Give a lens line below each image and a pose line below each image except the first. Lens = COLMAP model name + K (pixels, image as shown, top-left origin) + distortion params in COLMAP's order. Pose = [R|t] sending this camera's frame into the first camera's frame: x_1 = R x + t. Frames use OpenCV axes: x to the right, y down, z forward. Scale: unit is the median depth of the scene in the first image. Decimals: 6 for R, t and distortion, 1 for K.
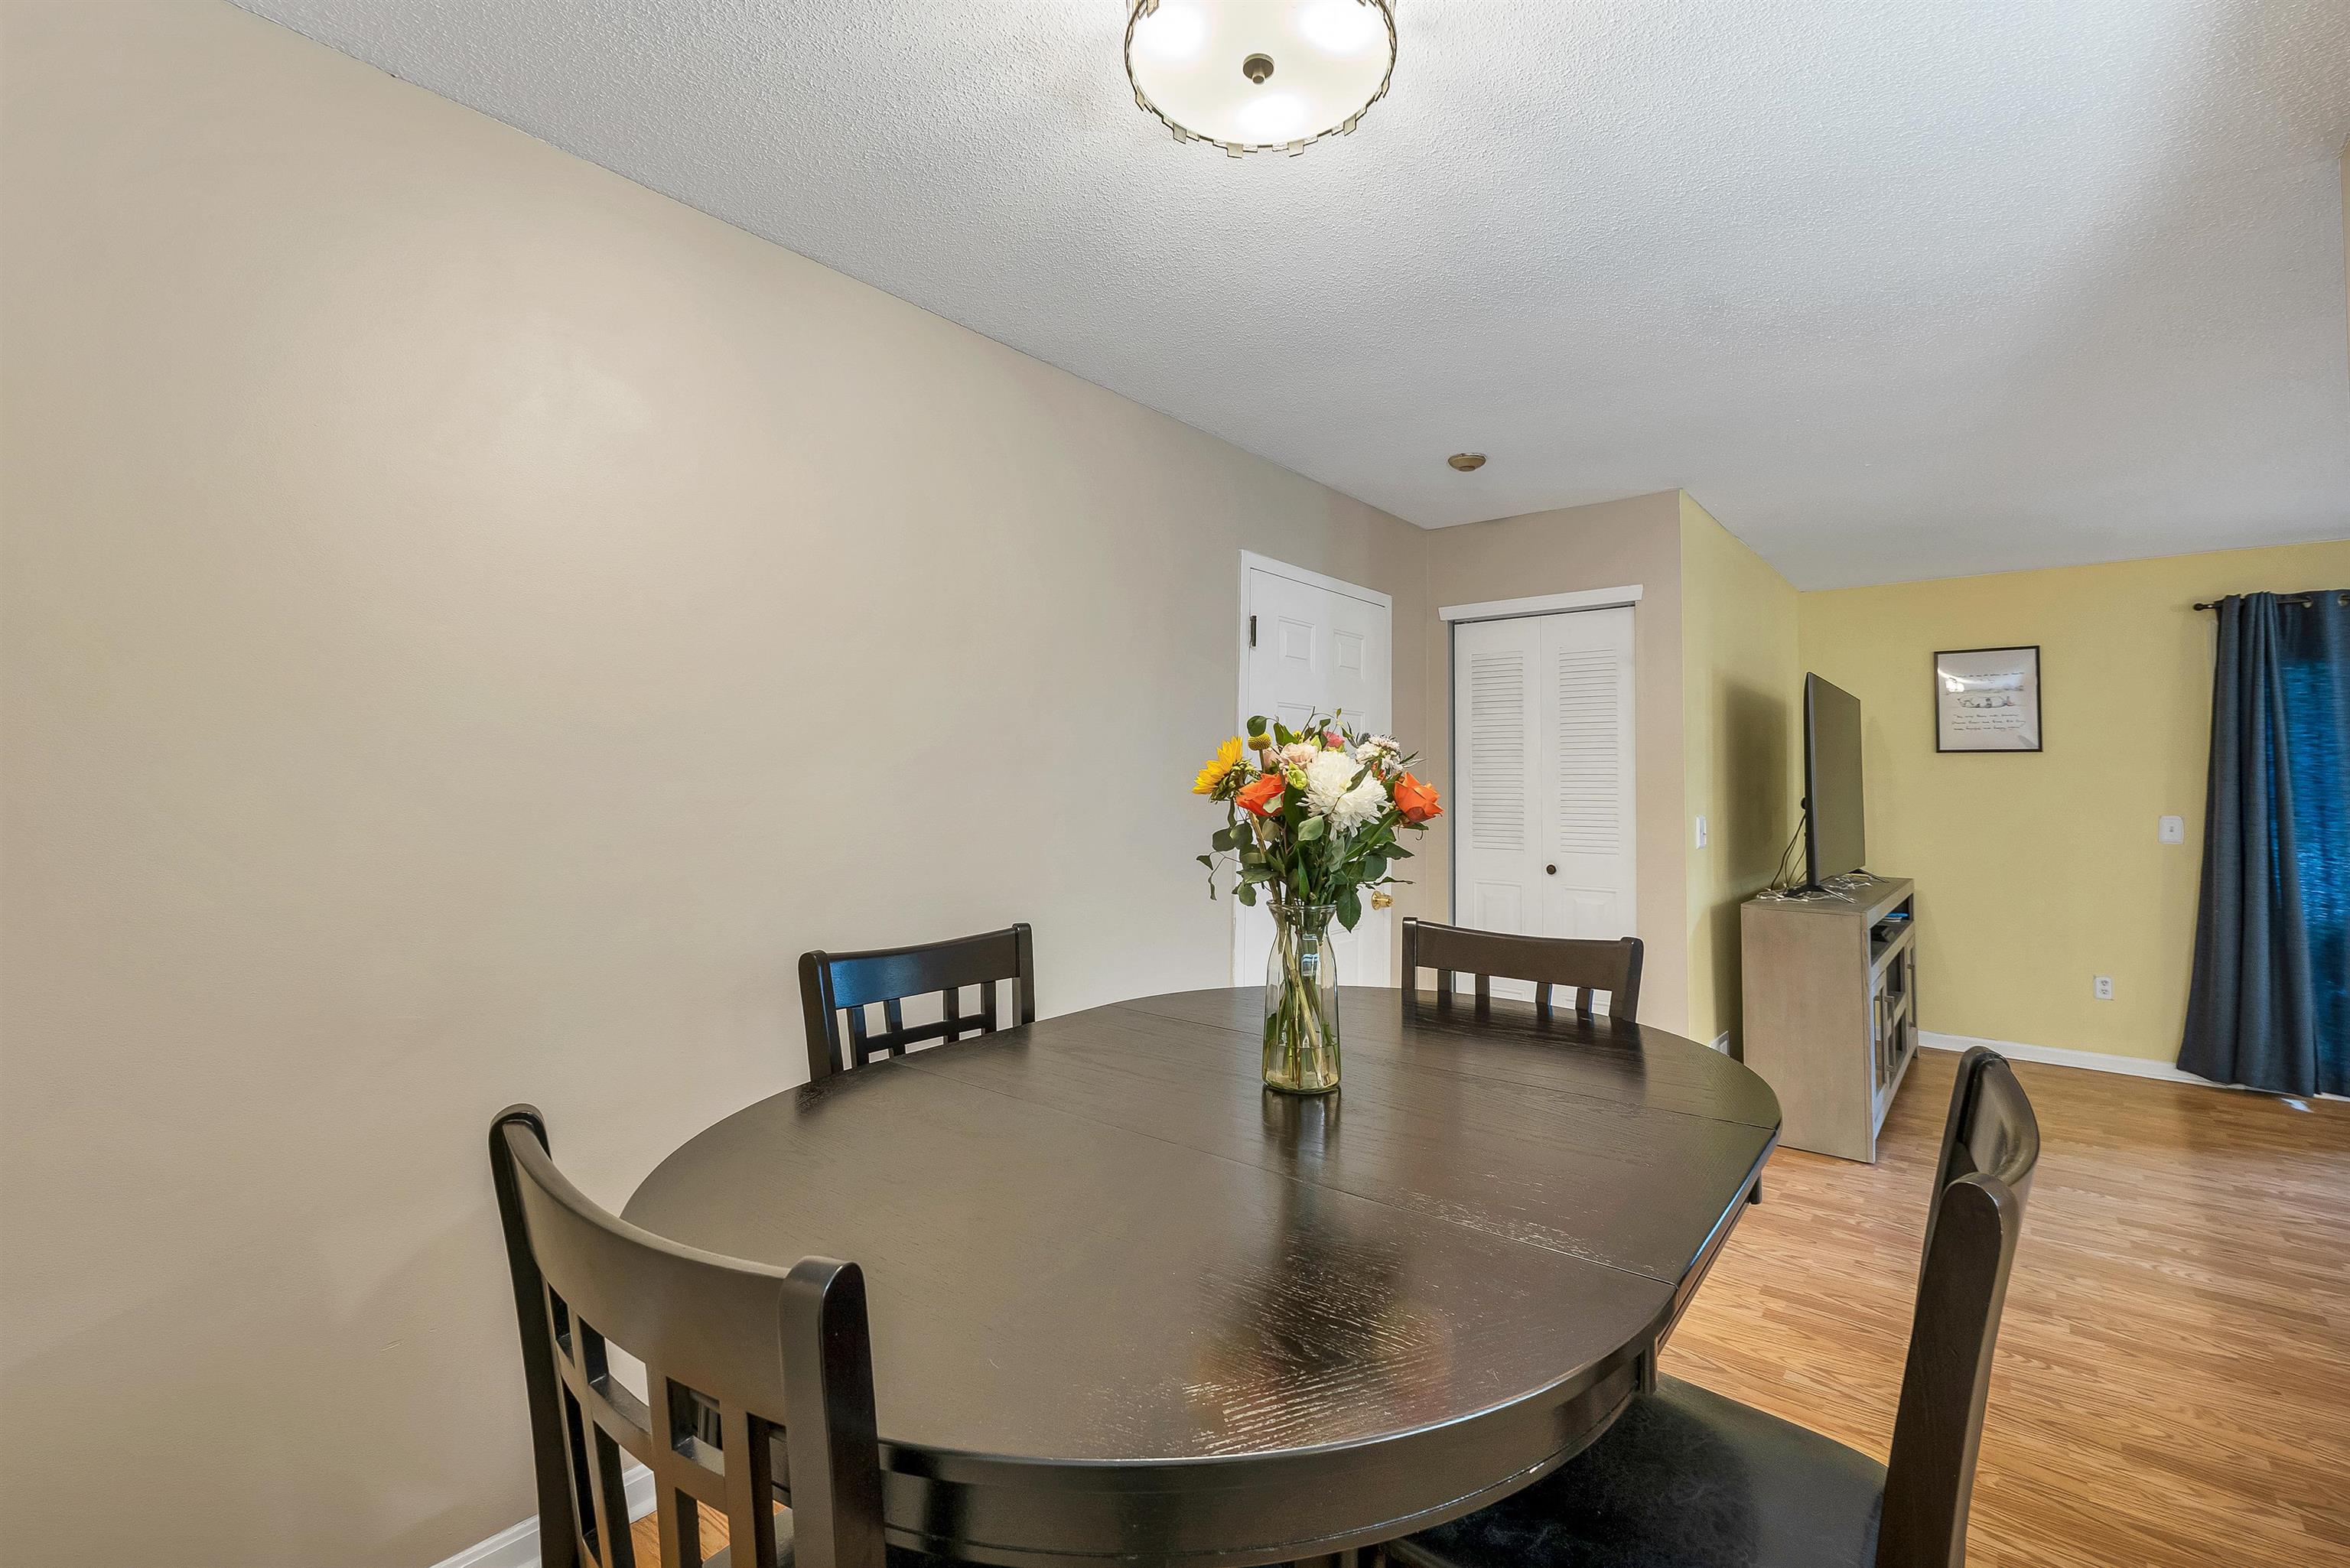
lens RADIAL K [[1012.0, 0, 1194.7], [0, 1012.0, 735.1], [0, 0, 1]] dist [-0.000319, -0.000441]
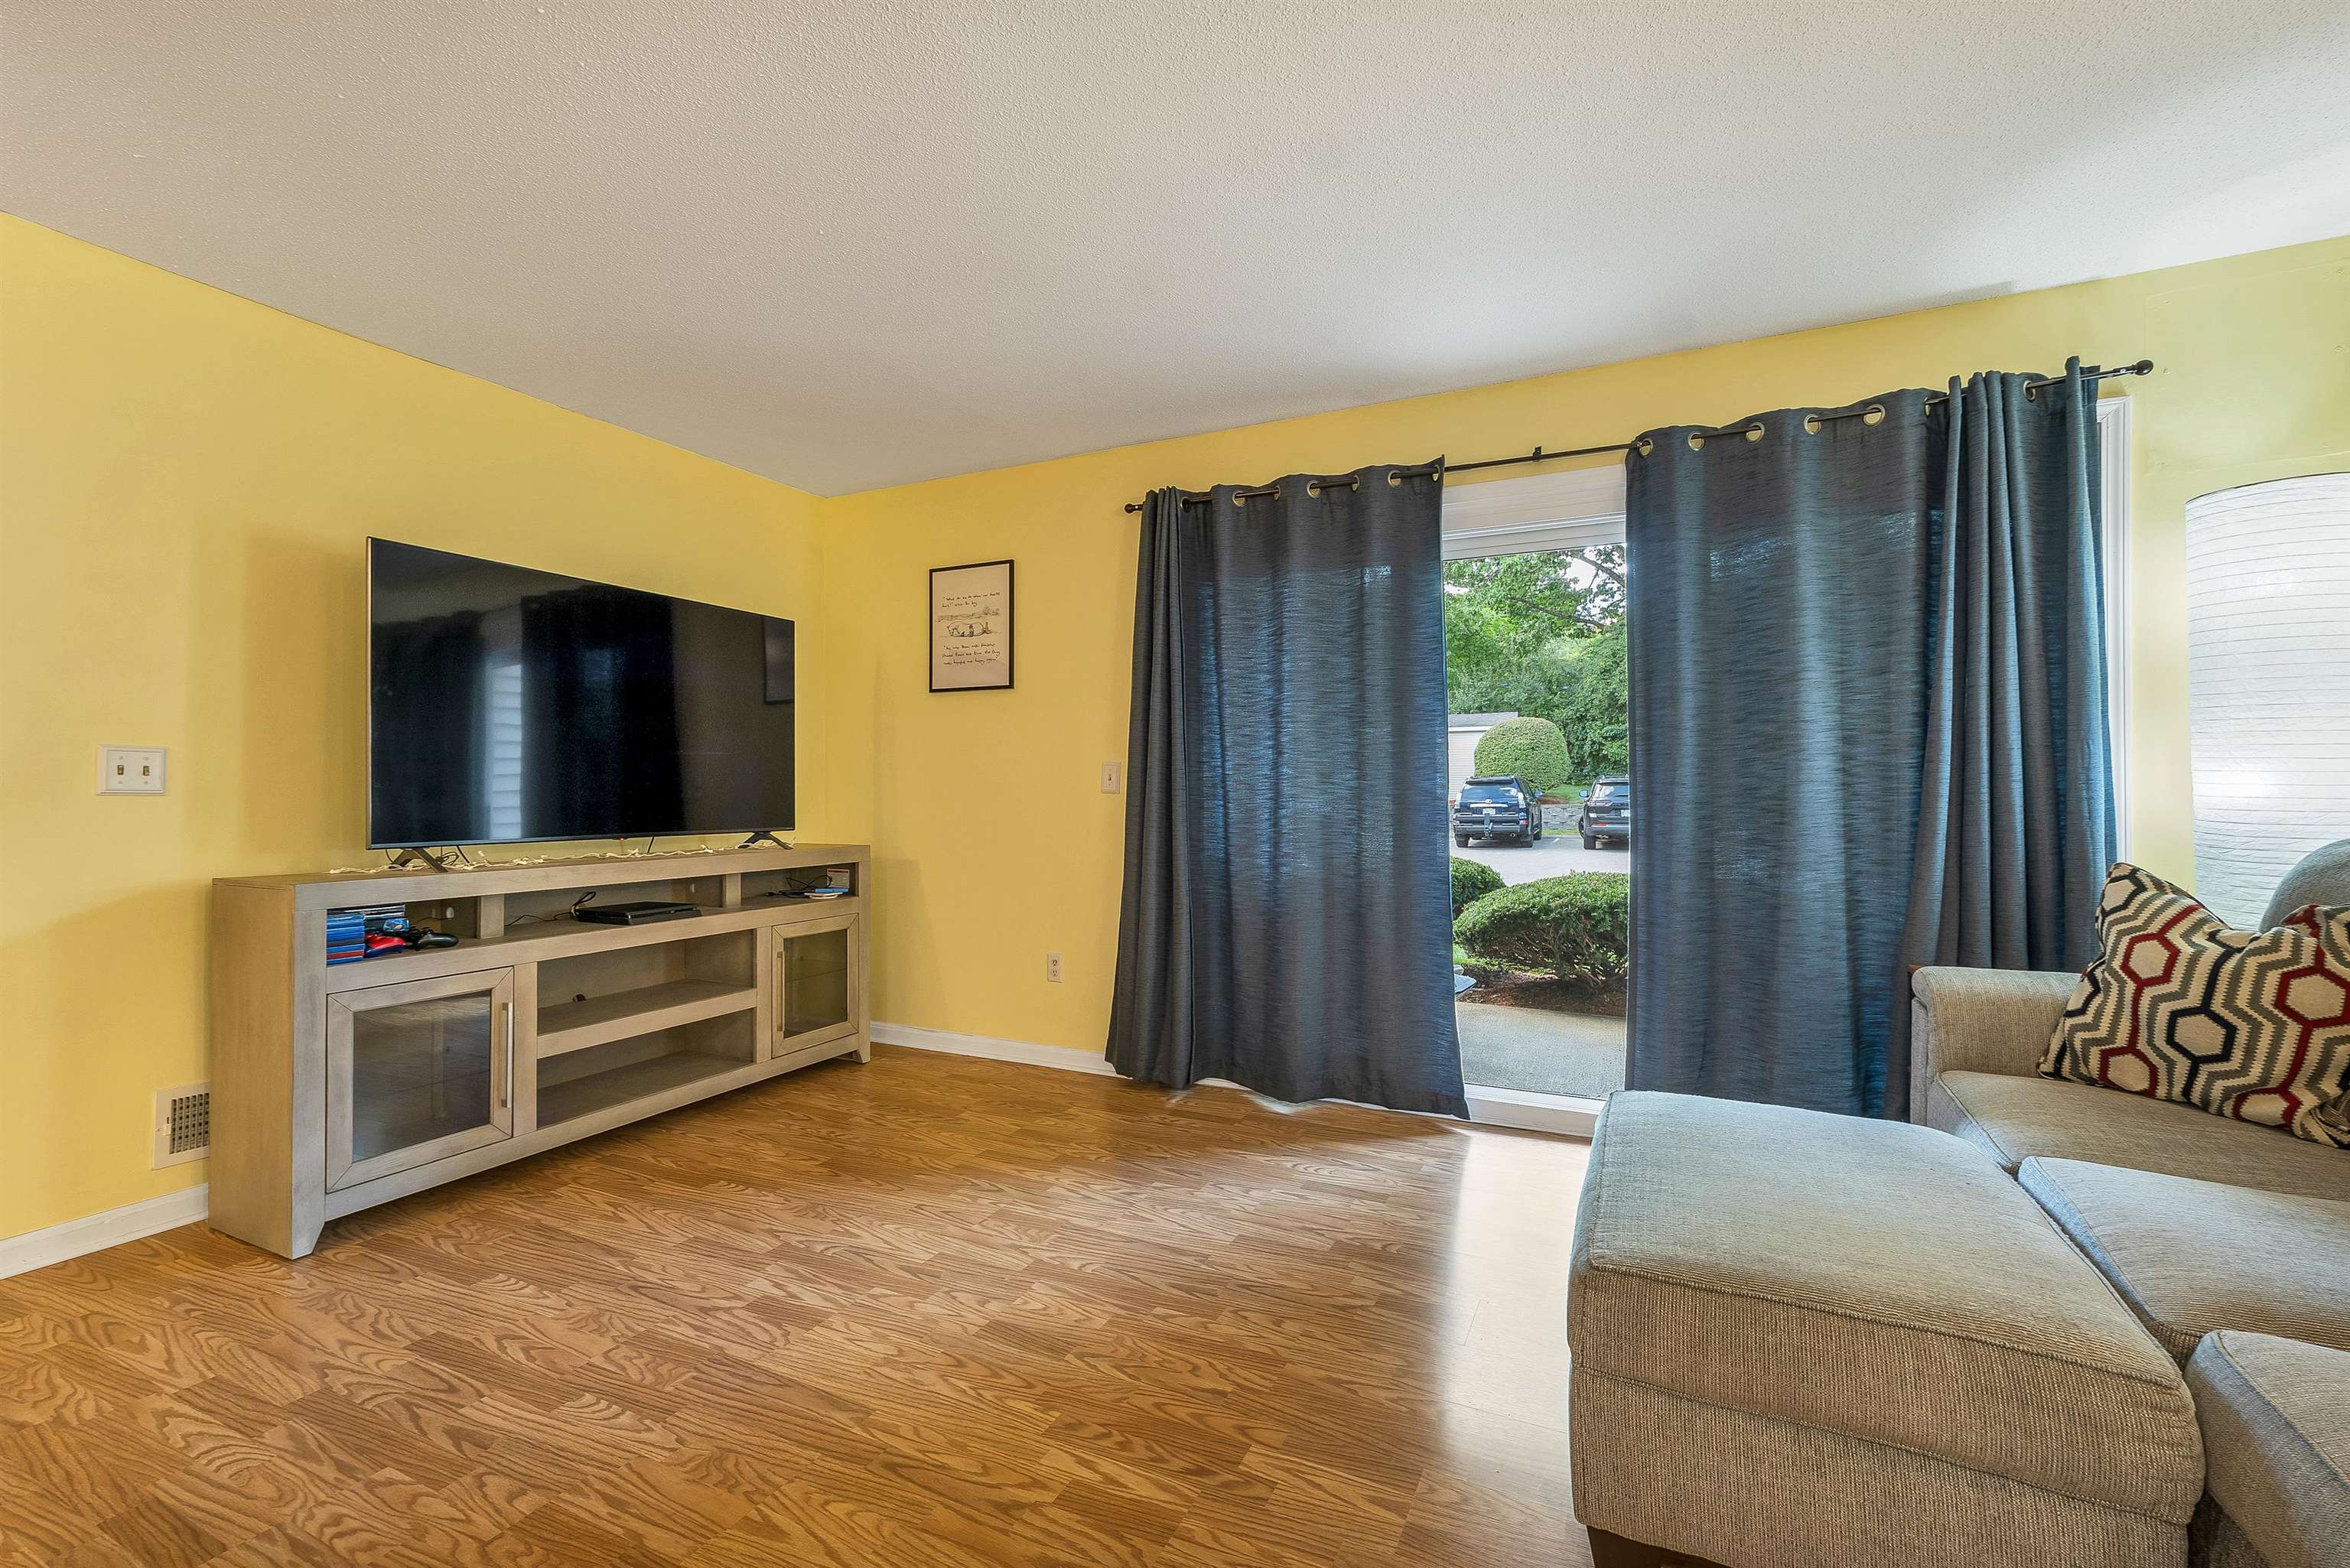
lens RADIAL K [[1001.5, 0, 1171.3], [0, 1001.5, 779.3], [0, 0, 1]] dist [-0.000070, -0.000042]
pose [[0.972902, -0.008008, 0.231078, 0.885963], [-0.000922, 0.999258, 0.038511, 0.067336], [-0.231214, -0.037680, 0.972173, 0.197418]]
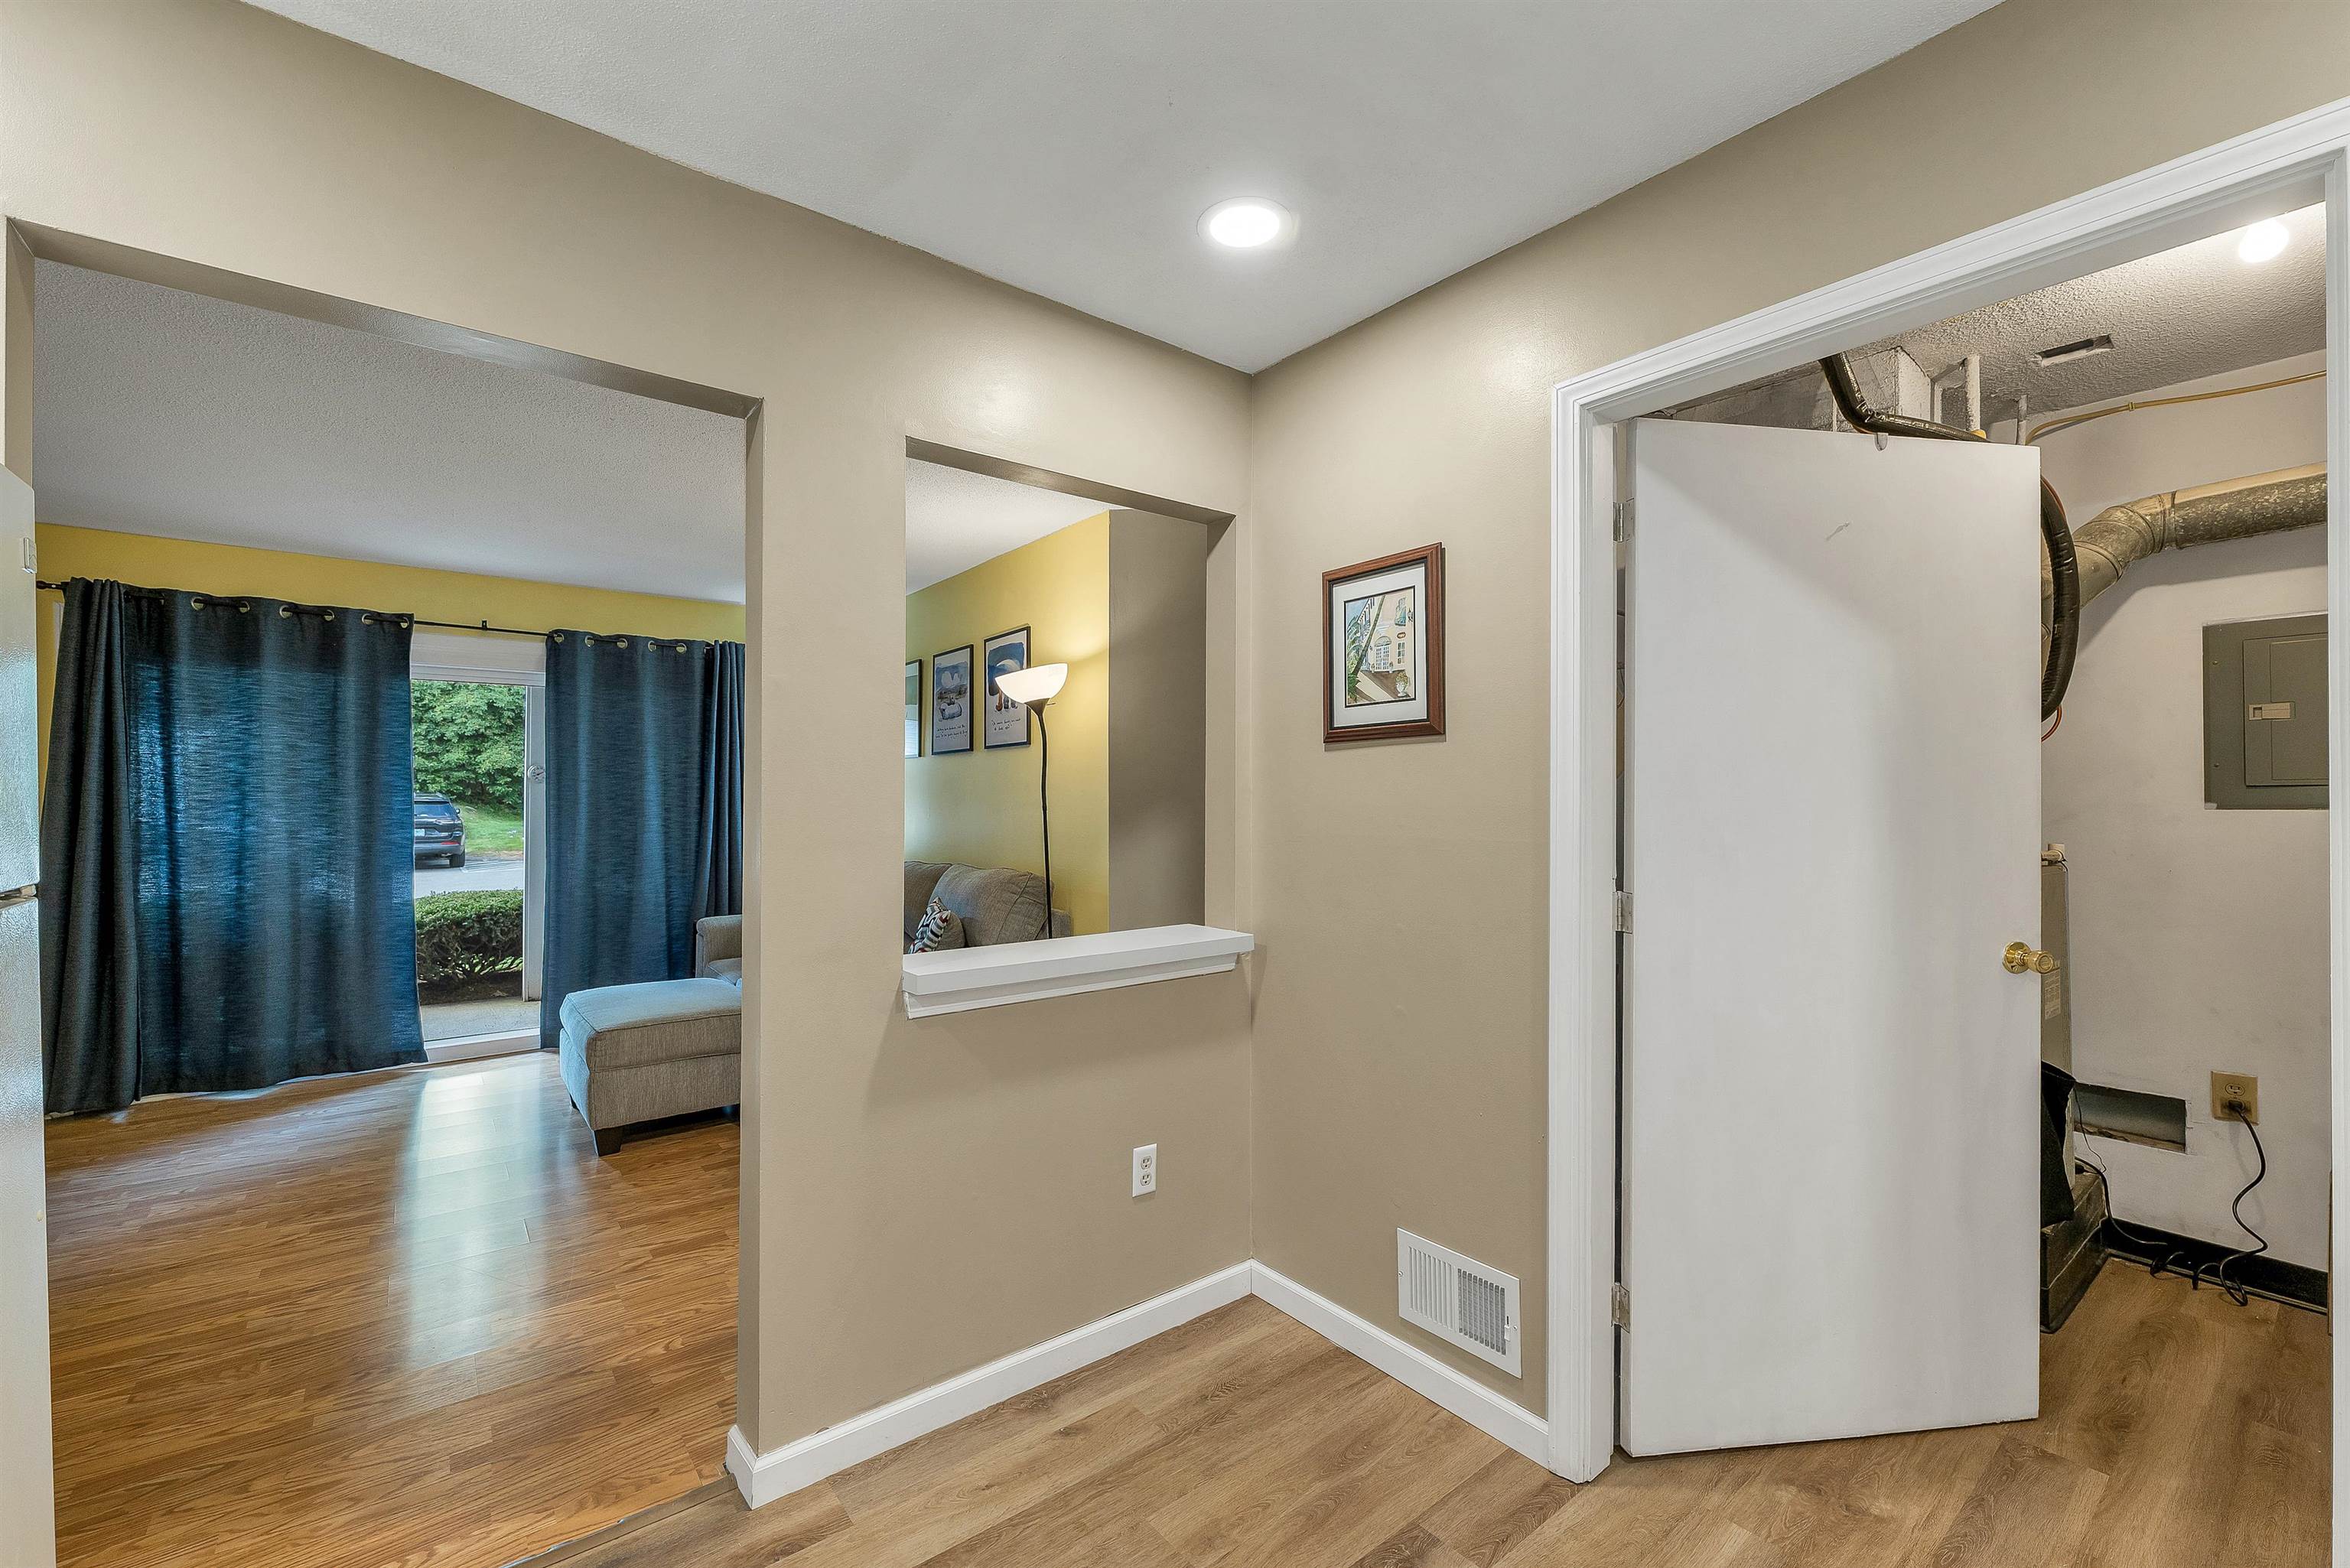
lens RADIAL K [[960.8, 0, 1180.9], [0, 960.8, 791.4], [0, 0, 1]] dist [0.000598, 0.000171]
pose [[0.210222, -0.001335, 0.977653, 0.403775], [-0.044979, 0.998927, 0.011036, -0.000341], [-0.976619, -0.046294, 0.209936, -0.167140]]
